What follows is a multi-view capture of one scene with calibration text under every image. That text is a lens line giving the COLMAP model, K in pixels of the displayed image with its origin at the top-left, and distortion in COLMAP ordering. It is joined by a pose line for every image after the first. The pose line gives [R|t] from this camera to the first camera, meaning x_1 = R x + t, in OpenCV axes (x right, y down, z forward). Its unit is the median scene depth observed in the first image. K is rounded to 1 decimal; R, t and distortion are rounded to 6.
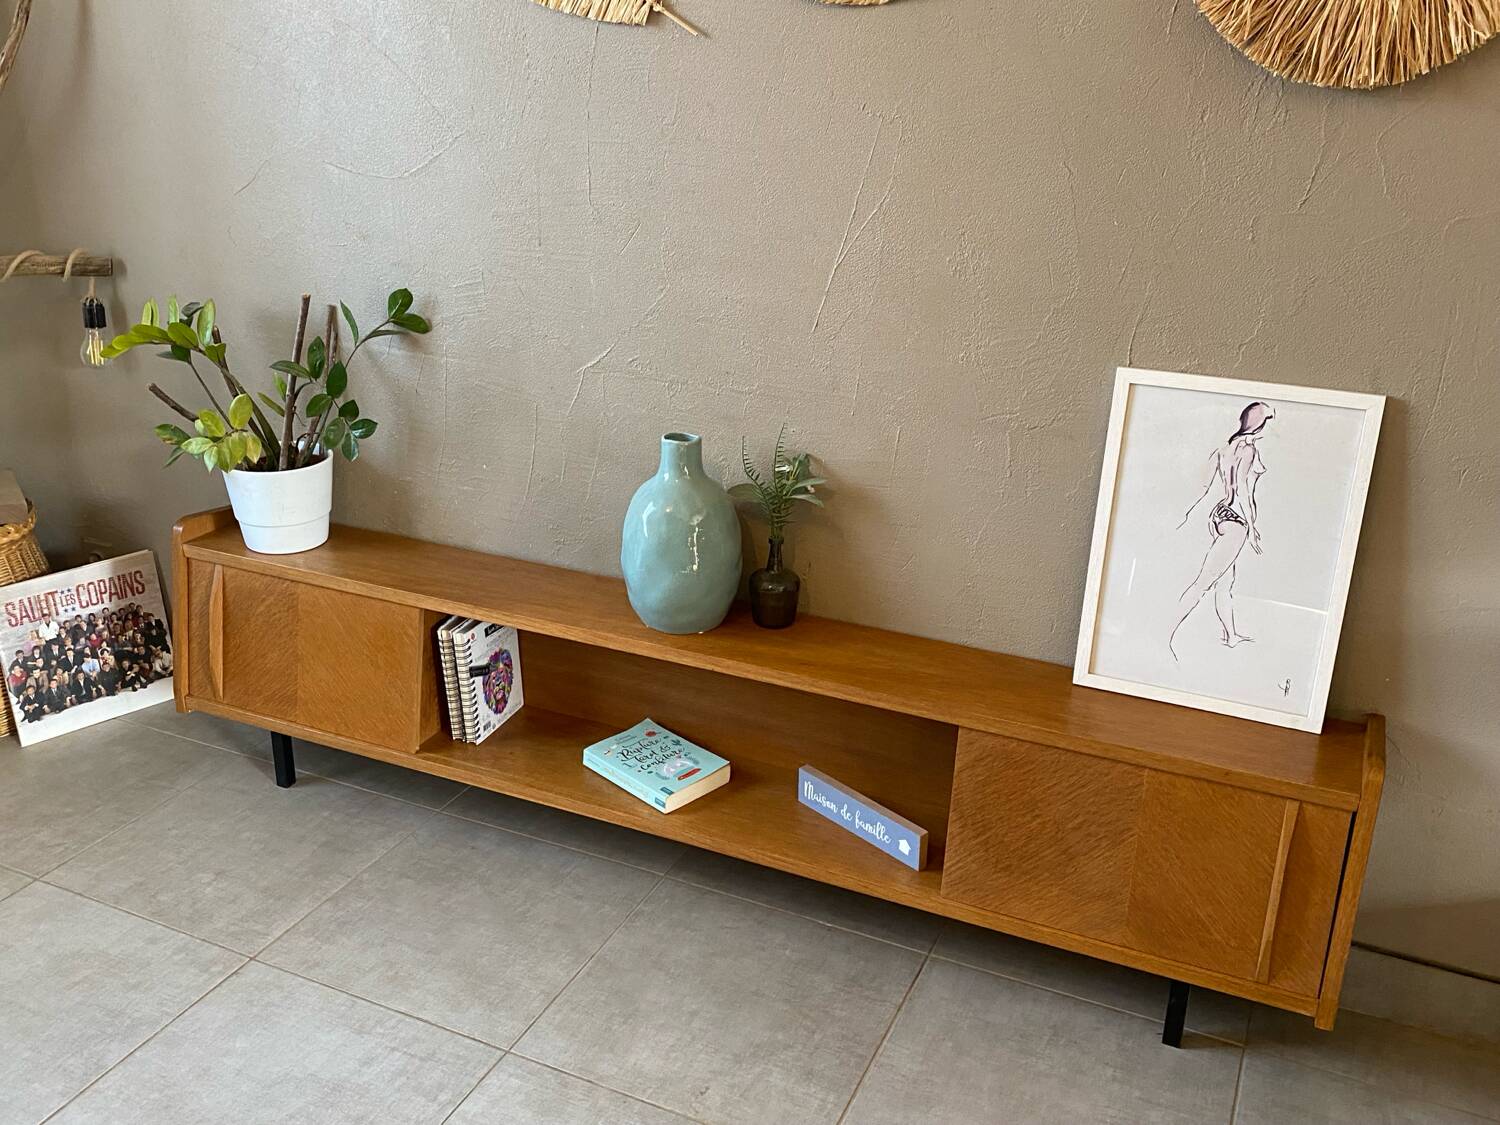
lens RADIAL K [[1390.8, 0, 731.6], [0, 1390.8, 557.1], [0, 0, 1]] dist [0.016303, 0.000000]
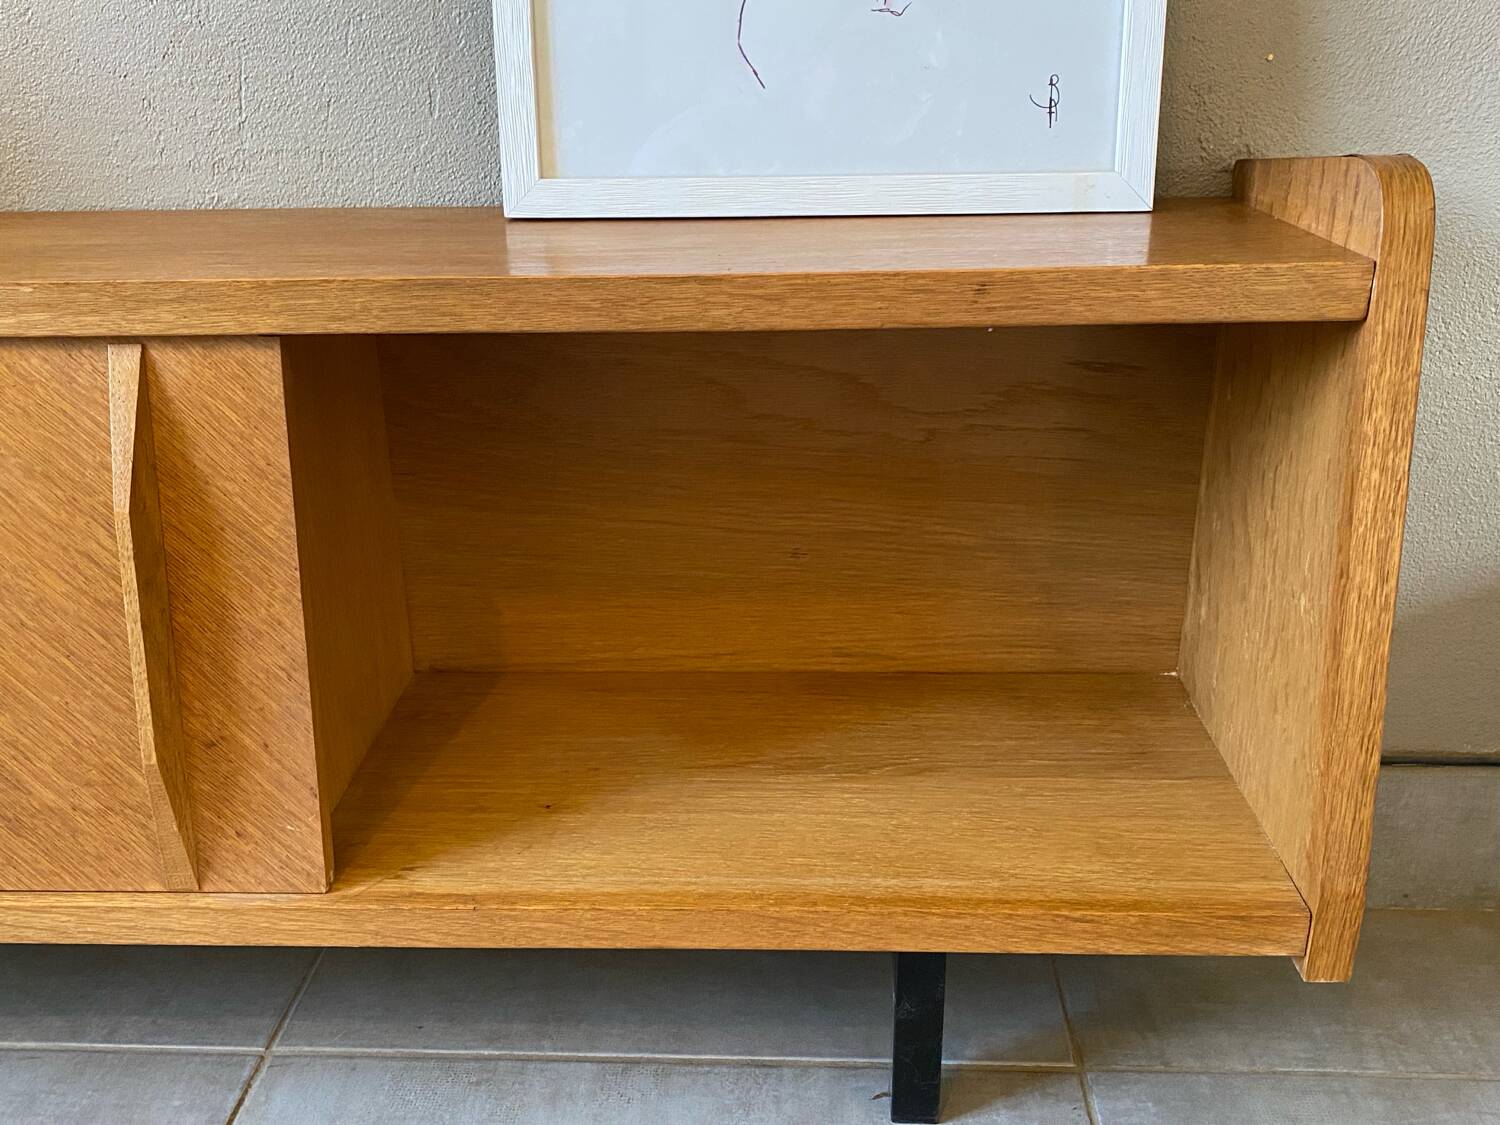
lens RADIAL K [[1390.8, 0, 729.3], [0, 1390.8, 556.0], [0, 0, 1]] dist [0.016303, 0.000000]
pose [[0.925639, -0.168357, 0.338893, 0.149761], [0.168125, 0.985301, 0.030270, 0.161654], [-0.339007, 0.028957, 0.940338, 0.593534]]
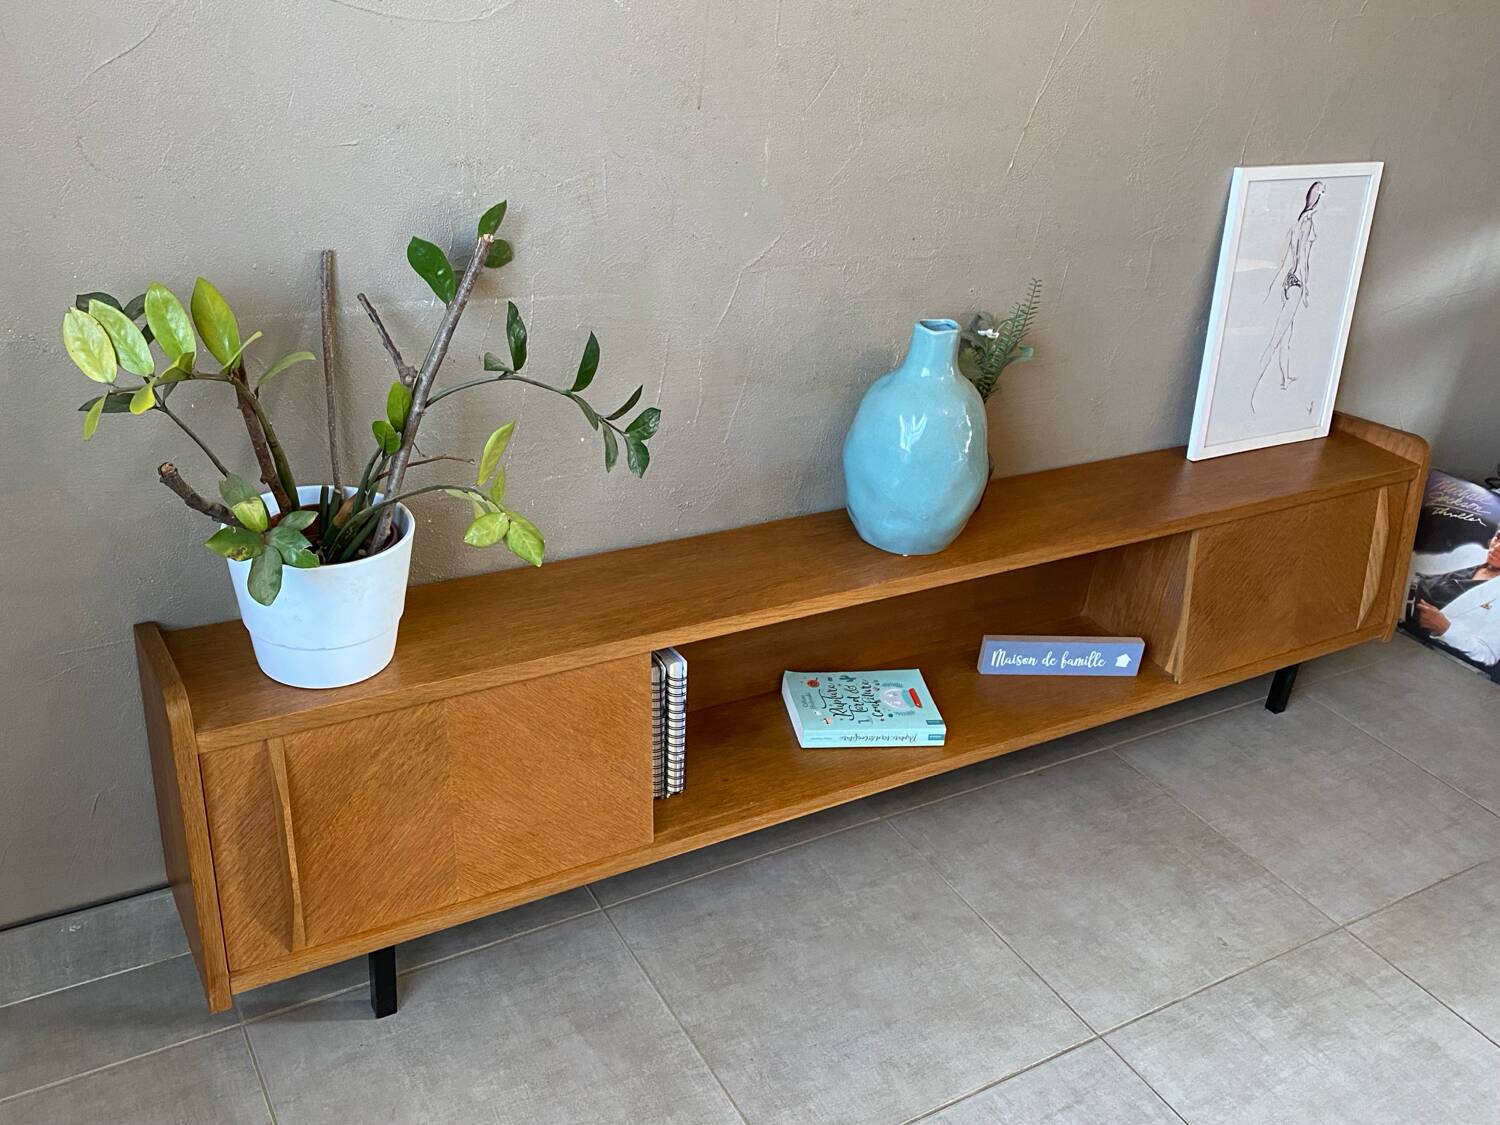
lens RADIAL K [[1390.8, 0, 754.2], [0, 1390.8, 558.7], [0, 0, 1]] dist [0.016303, 0.000000]
pose [[0.554598, -0.349346, 0.755234, -0.758451], [0.219574, 0.936875, 0.272126, -0.200702], [-0.802626, 0.014910, 0.596296, 0.567710]]
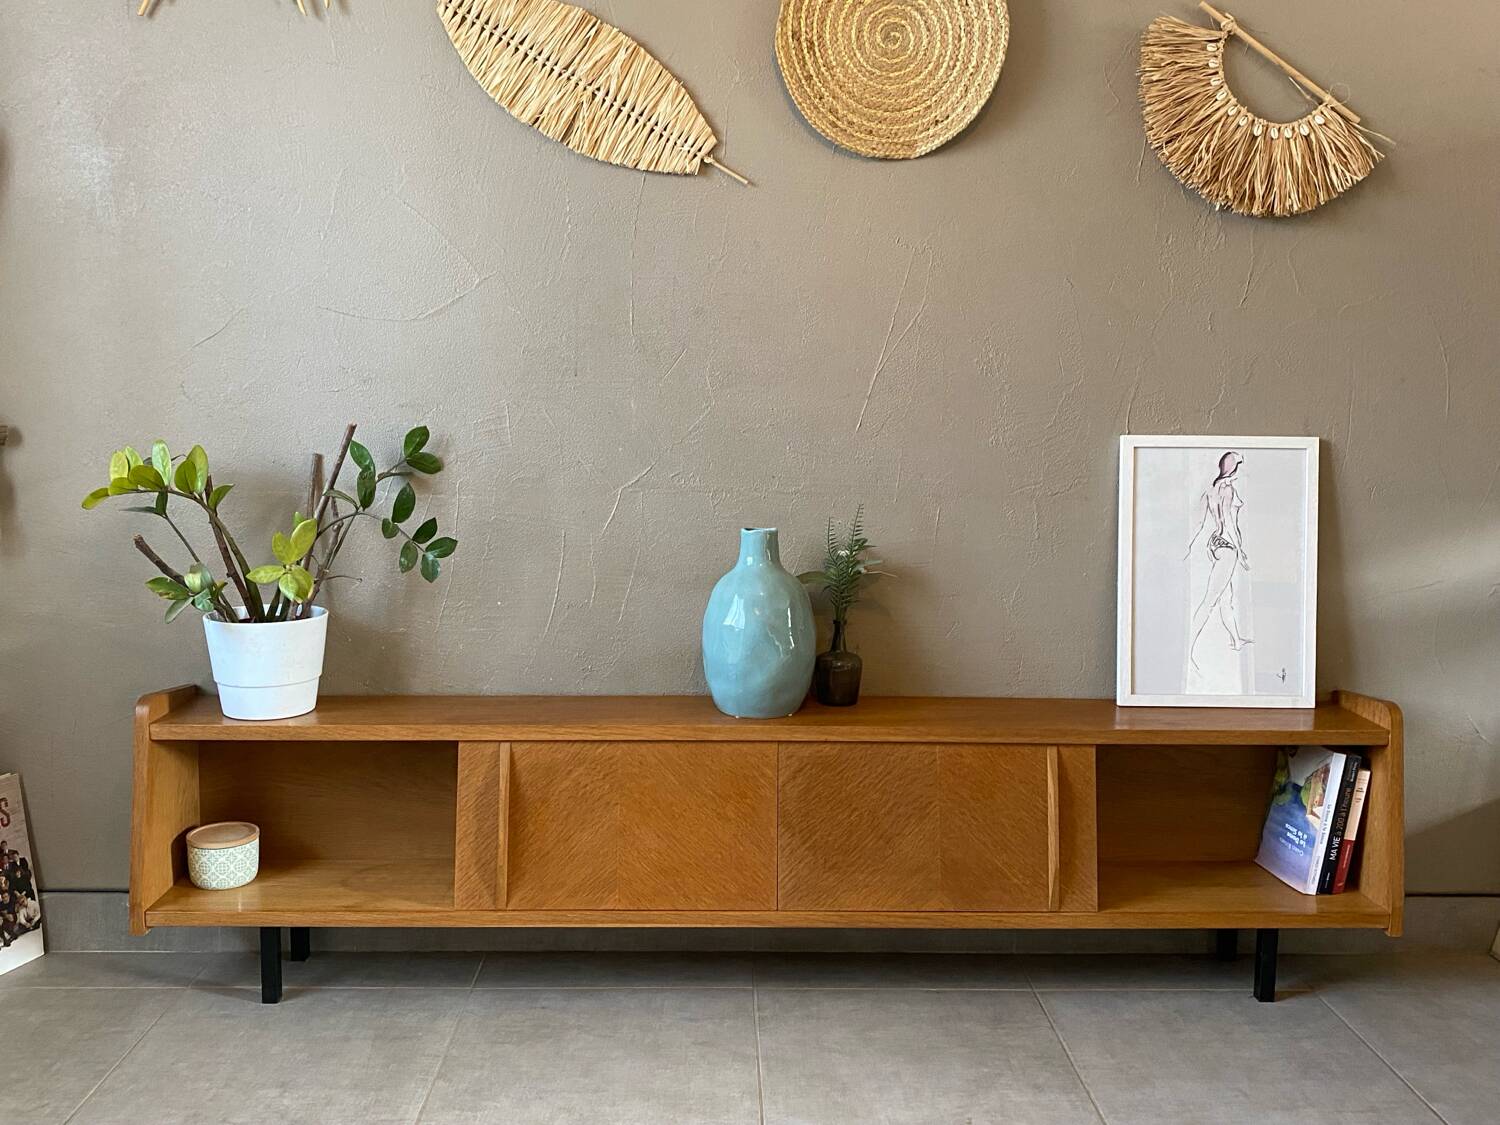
lens RADIAL K [[1390.8, 0, 742.7], [0, 1390.8, 539.7], [0, 0, 1]] dist [0.016303, 0.000000]
pose [[0.895498, -0.051372, 0.442091, -0.505496], [0.161907, 0.962860, -0.216071, 0.145563], [-0.414571, 0.265069, 0.870557, 0.068950]]
